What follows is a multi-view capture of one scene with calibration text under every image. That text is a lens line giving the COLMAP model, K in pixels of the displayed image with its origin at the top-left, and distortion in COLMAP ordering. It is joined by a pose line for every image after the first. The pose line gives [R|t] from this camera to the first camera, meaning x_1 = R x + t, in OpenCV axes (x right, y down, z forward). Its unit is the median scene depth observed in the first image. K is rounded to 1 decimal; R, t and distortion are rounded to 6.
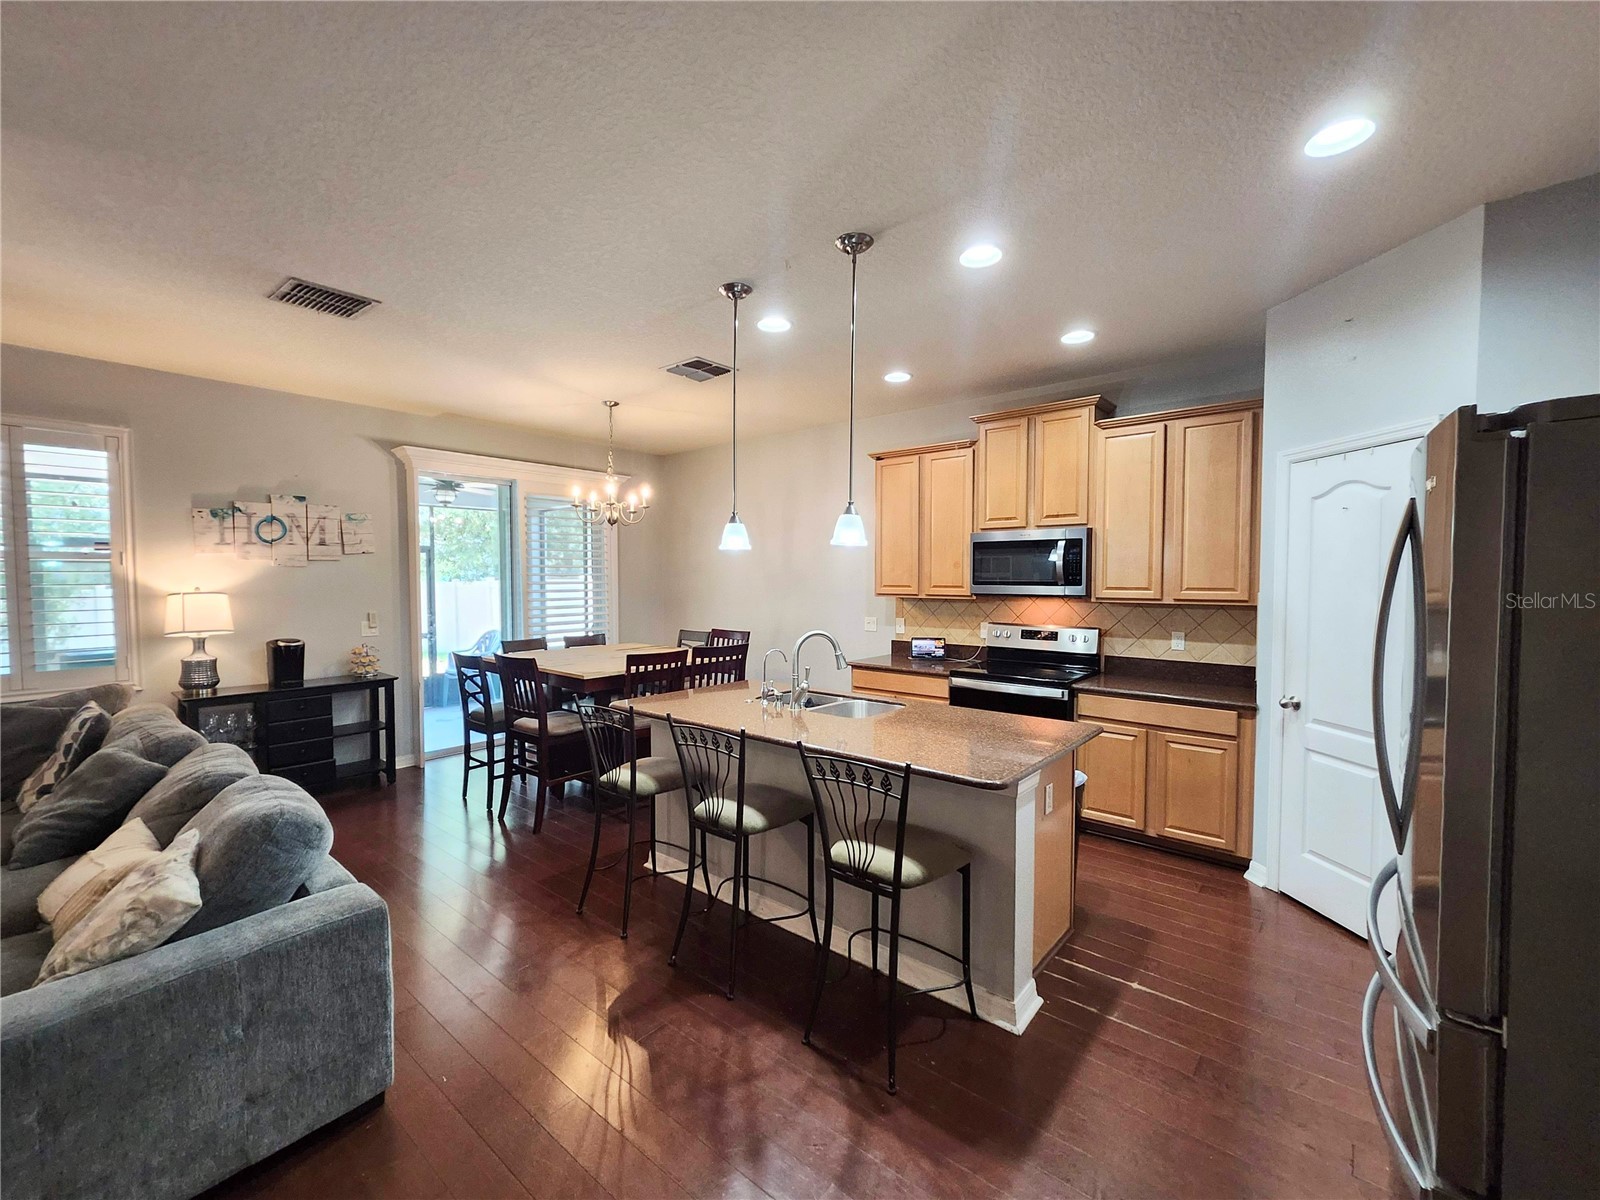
lens RADIAL K [[671.7, 0, 791.7], [0, 671.7, 604.4], [0, 0, 1]] dist [0.000800, 0.000538]
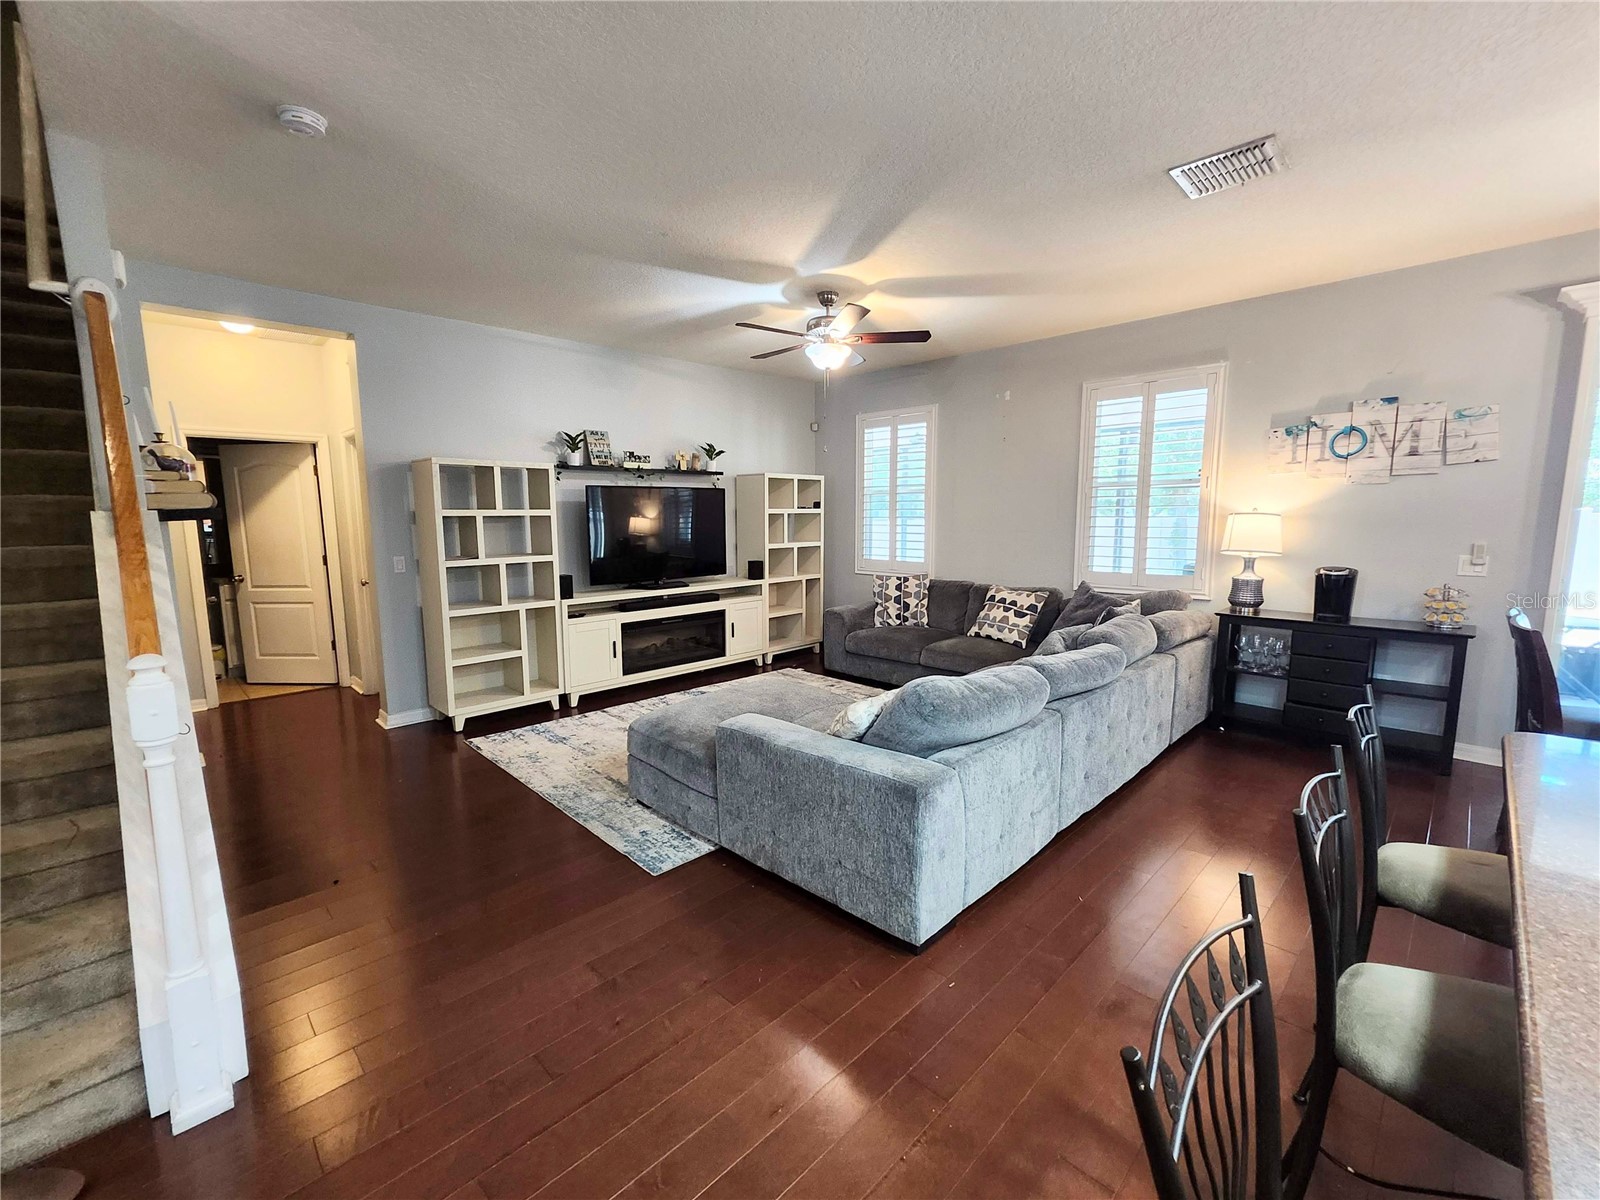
lens RADIAL K [[667.3, 0, 791.8], [0, 667.3, 609.2], [0, 0, 1]] dist [0.000289, 0.000069]
pose [[-0.091205, 0.143473, -0.985443, 0.199645], [-0.032102, 0.988629, 0.146908, -0.000177], [0.995315, 0.045033, -0.085563, 0.382451]]
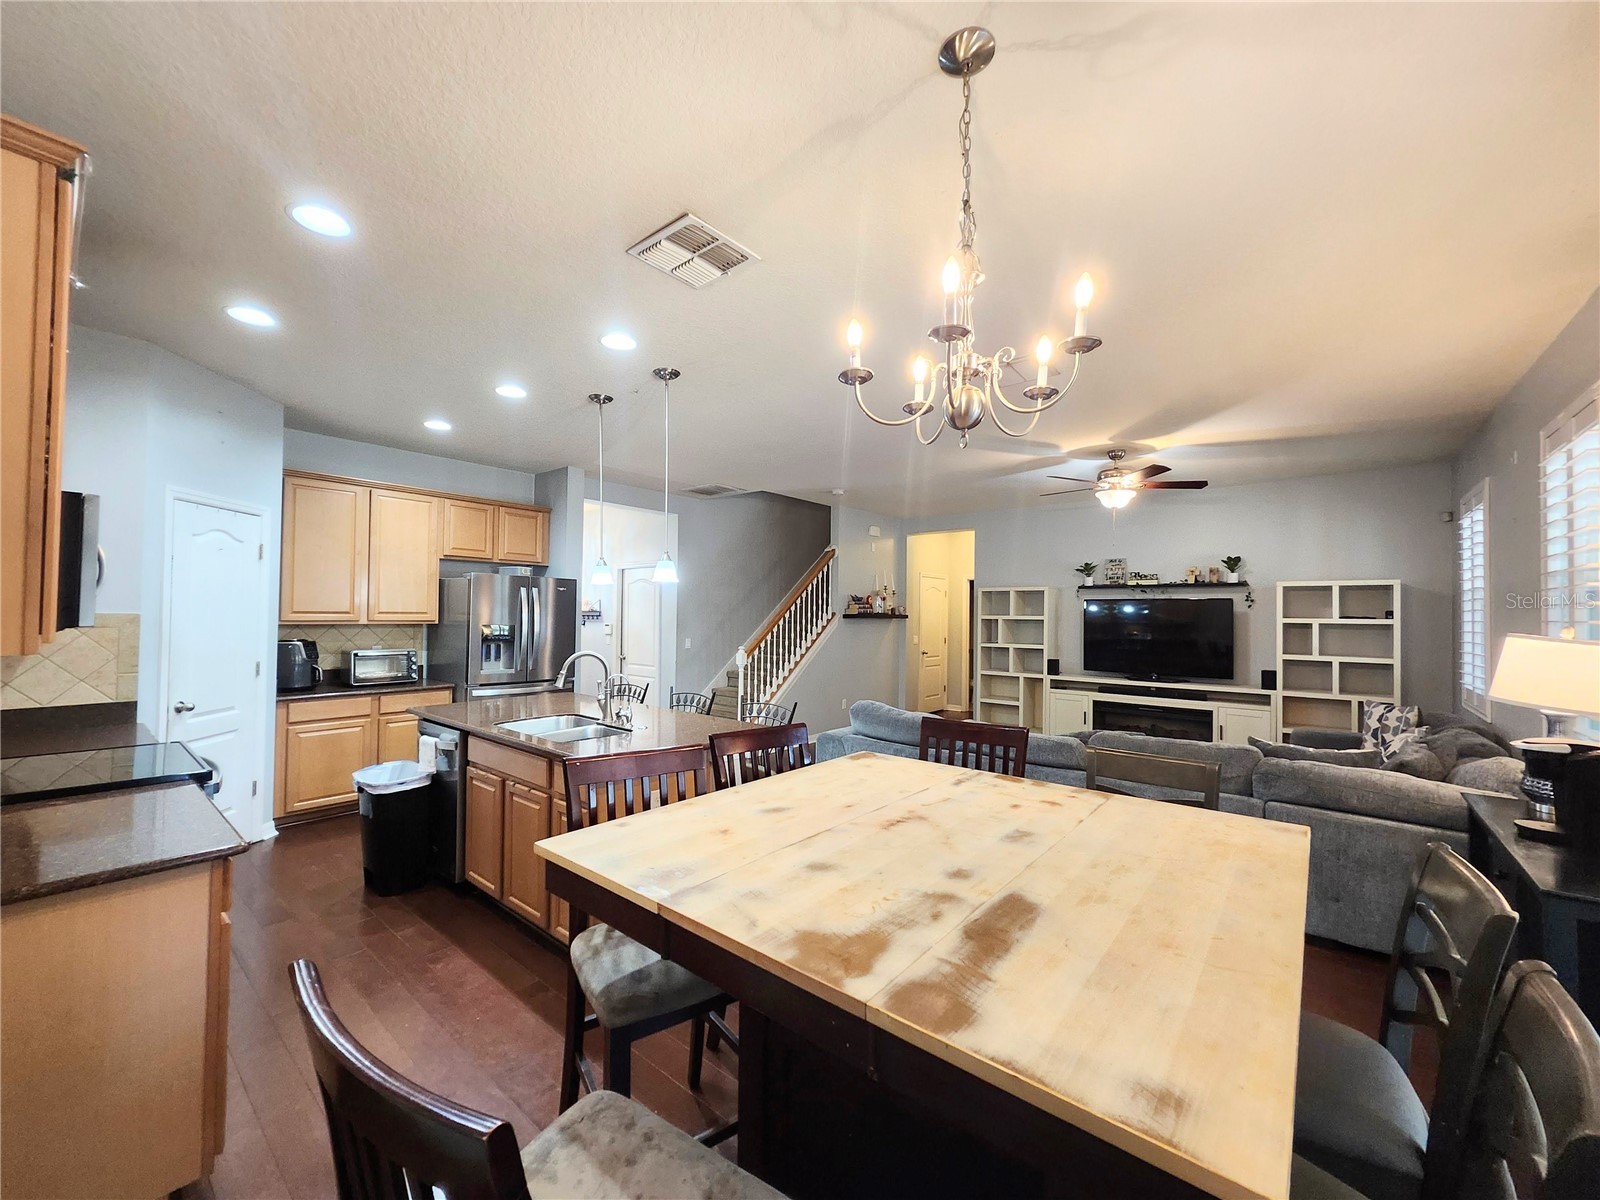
lens RADIAL K [[667.3, 0, 791.8], [0, 667.3, 609.2], [0, 0, 1]] dist [0.000289, 0.000069]
pose [[-0.999802, -0.013019, 0.015034, -0.241702], [-0.012559, 0.999461, 0.030315, -0.048320], [-0.015420, 0.030120, -0.999427, 1.589759]]
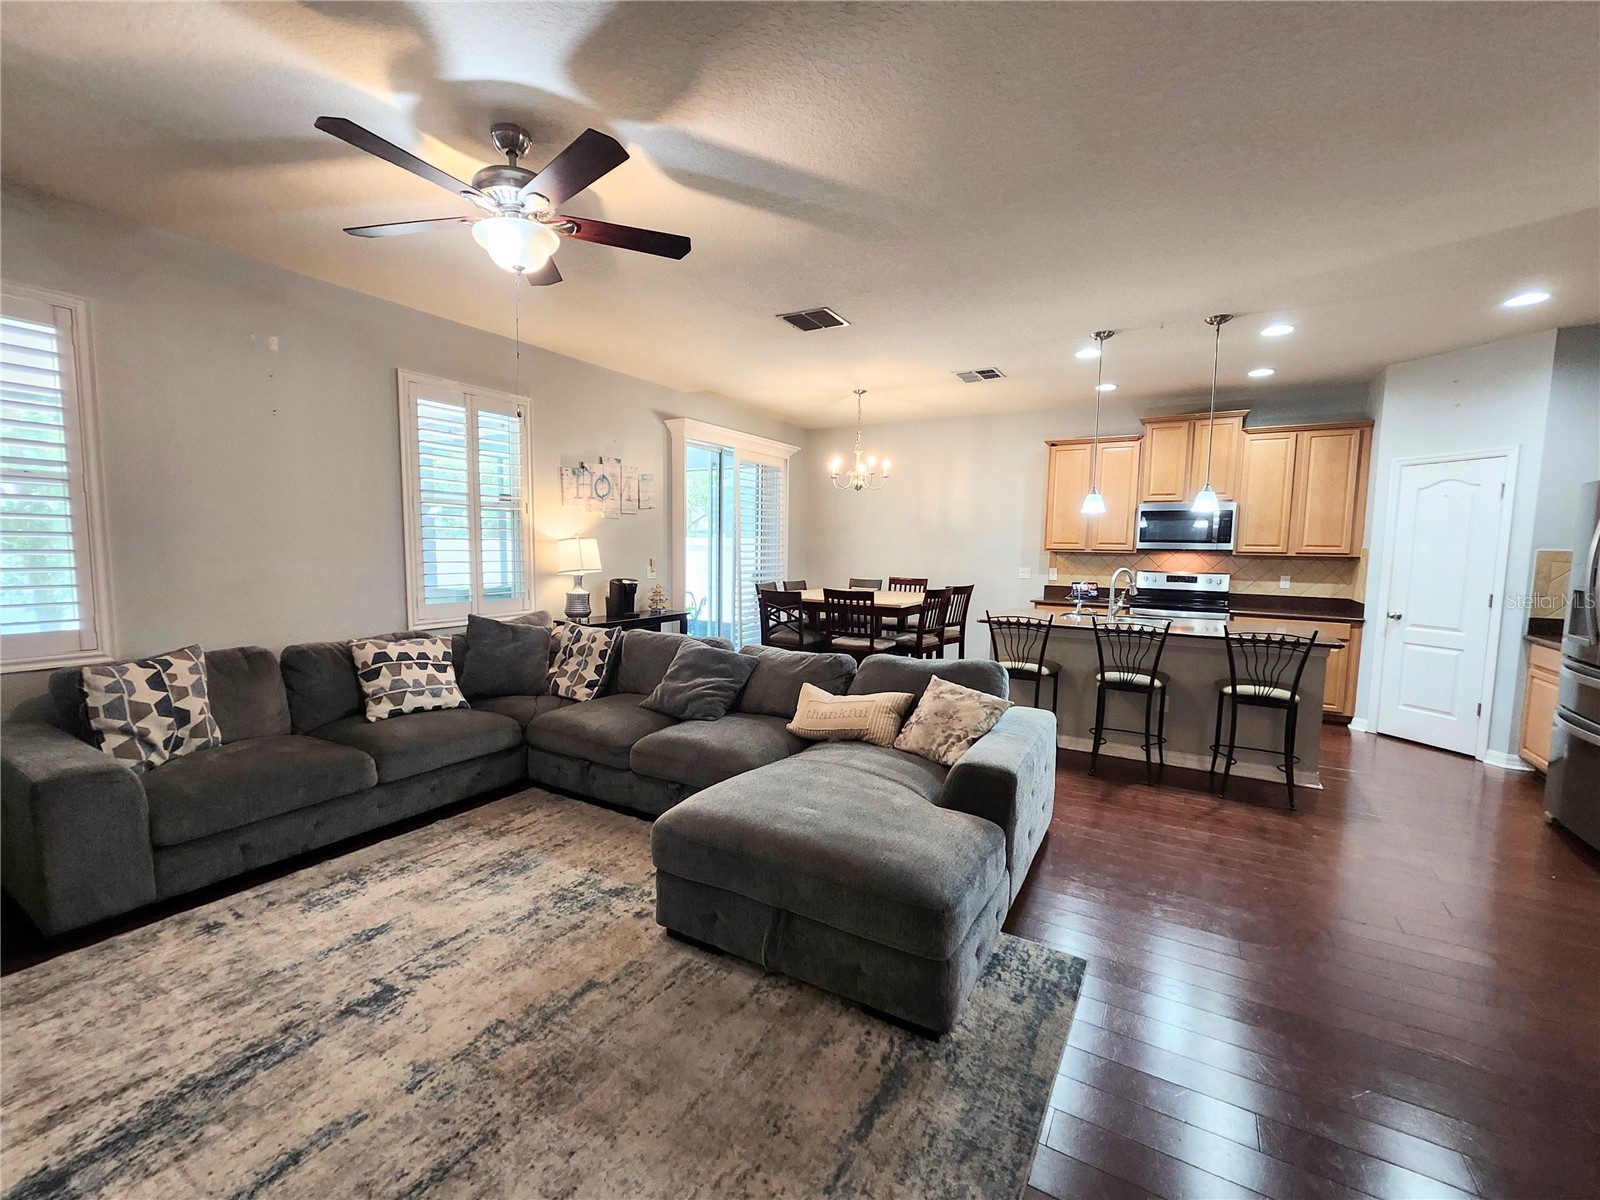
lens RADIAL K [[671.7, 0, 791.7], [0, 671.7, 604.4], [0, 0, 1]] dist [0.000800, 0.000538]
pose [[0.986405, 0.000740, 0.164330, -0.683136], [-0.009056, 0.998715, 0.049865, 0.037189], [-0.164082, -0.050675, 0.985144, -0.254542]]
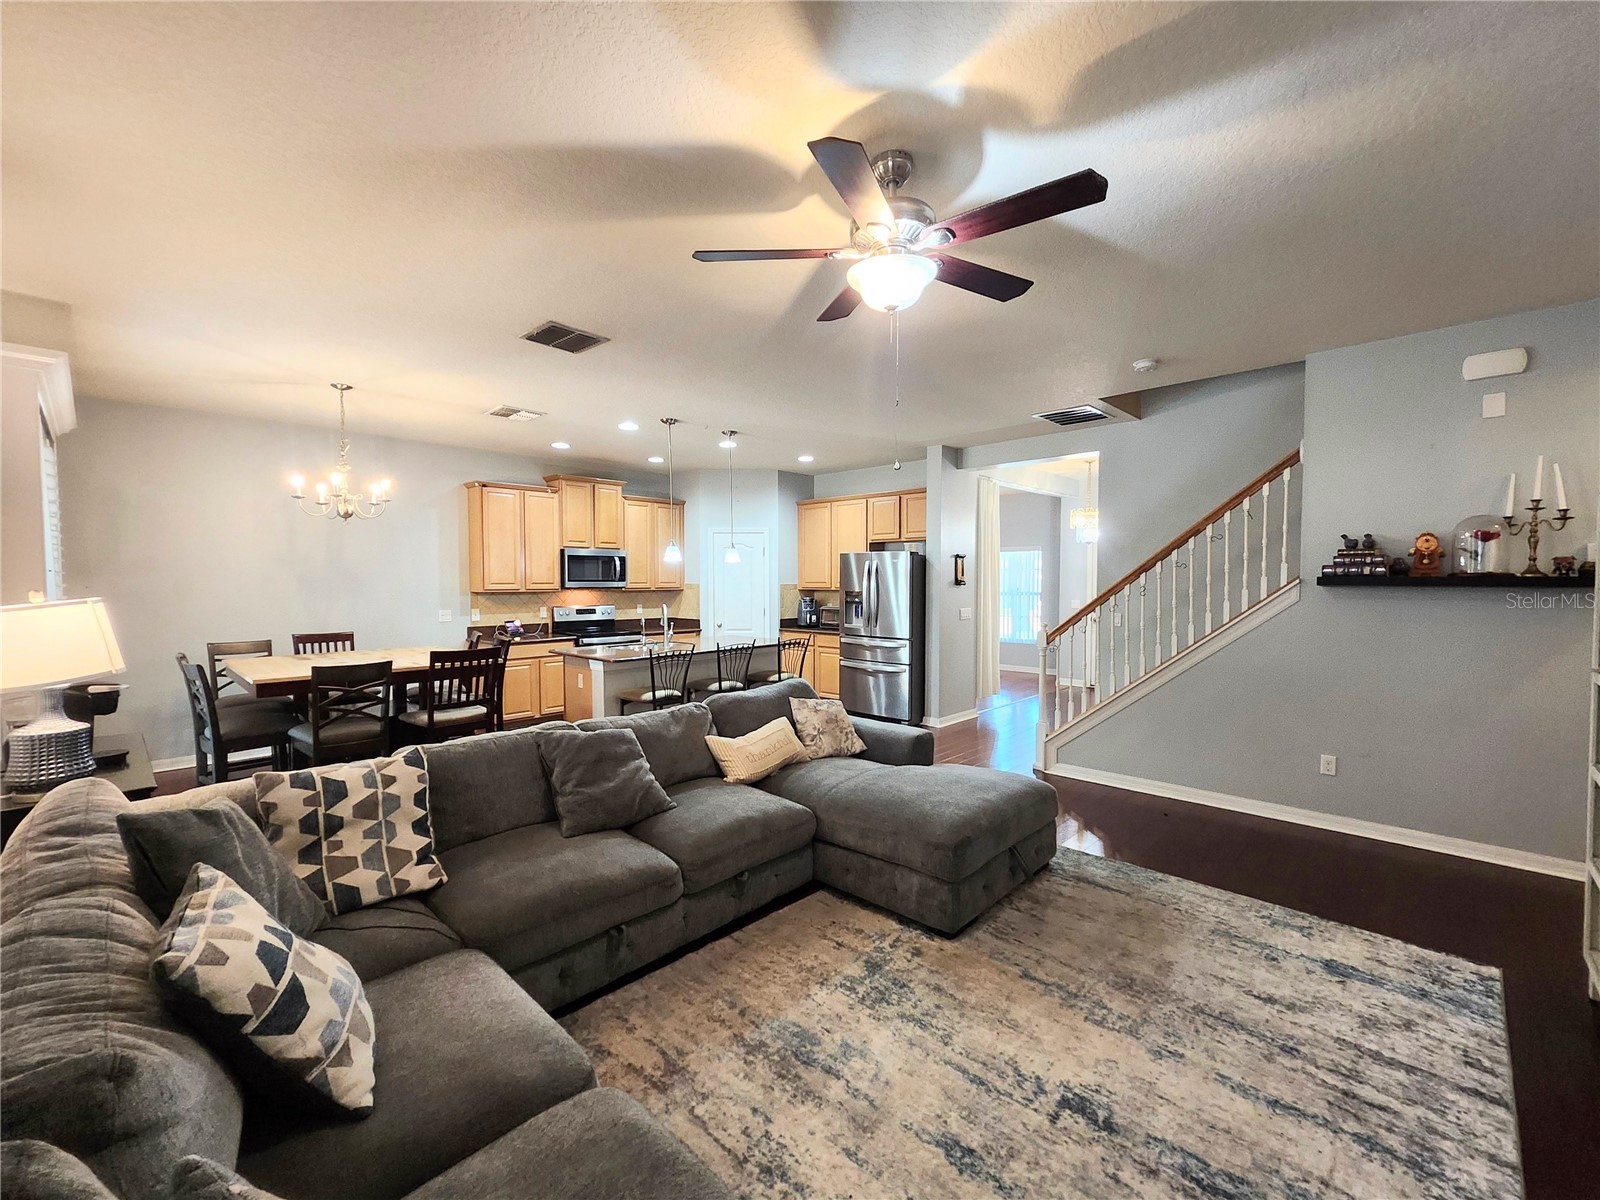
lens RADIAL K [[671.7, 0, 791.7], [0, 671.7, 604.4], [0, 0, 1]] dist [0.000800, 0.000538]
pose [[0.065941, -0.036658, 0.997150, -1.322036], [0.042827, 0.998508, 0.033876, -0.007539], [-0.996904, 0.040471, 0.067412, 0.384905]]
